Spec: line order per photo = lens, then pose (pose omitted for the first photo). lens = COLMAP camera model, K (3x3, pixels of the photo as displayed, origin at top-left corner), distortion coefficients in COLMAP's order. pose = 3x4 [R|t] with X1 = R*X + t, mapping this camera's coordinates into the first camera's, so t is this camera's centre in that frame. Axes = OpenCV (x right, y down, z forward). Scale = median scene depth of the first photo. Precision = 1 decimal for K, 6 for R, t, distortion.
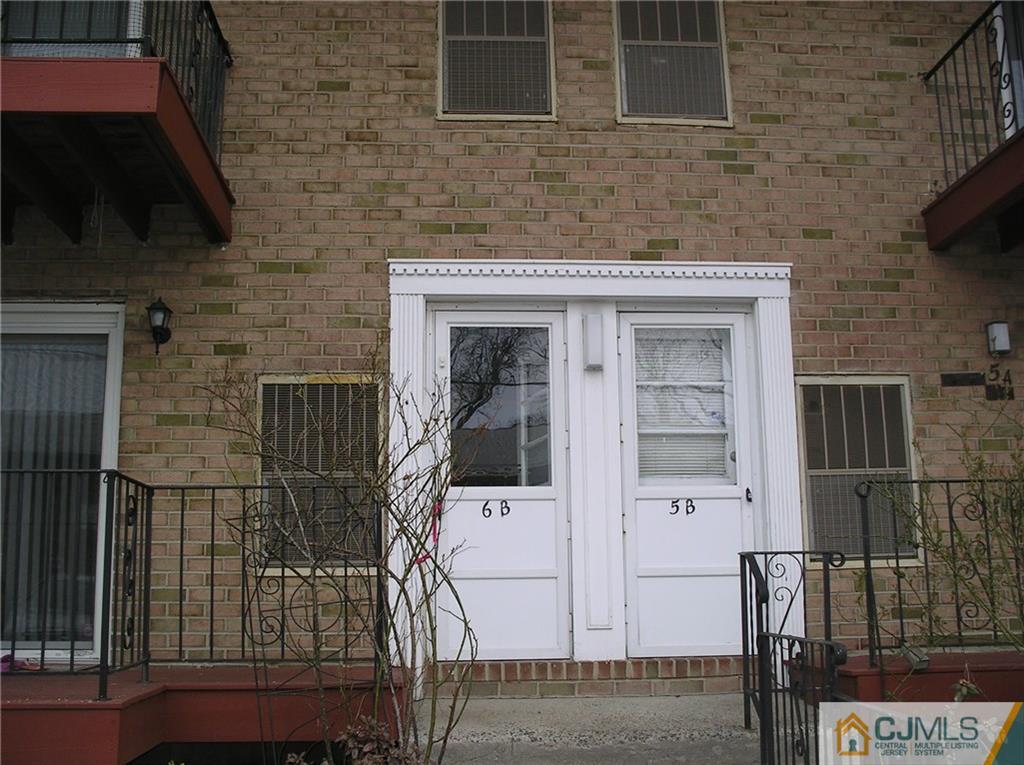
lens RADIAL K [[1084.0, 0, 521.6], [0, 1084.0, 386.8], [0, 0, 1]] dist [-0.130784, 0.000000]
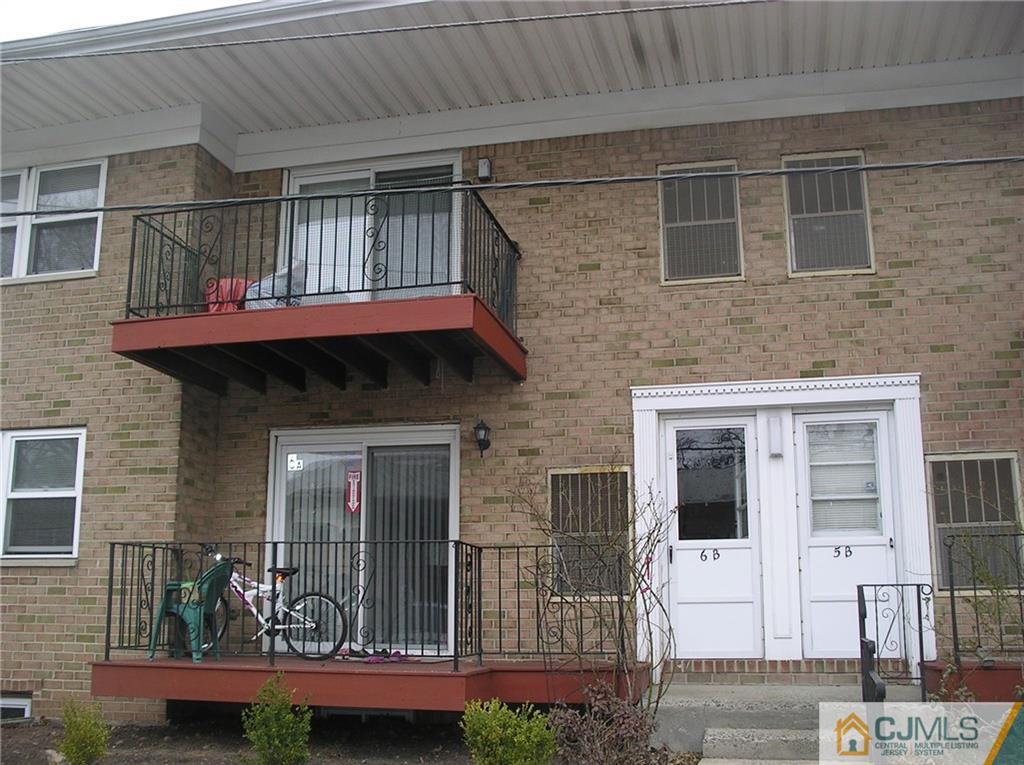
lens RADIAL K [[1084.0, 0, 555.6], [0, 1084.0, 400.5], [0, 0, 1]] dist [-0.130784, 0.000000]
pose [[0.963177, -0.044209, -0.265210, 0.165727], [0.040580, 0.998993, -0.019151, -0.073871], [0.265789, 0.007684, 0.964001, -0.442453]]
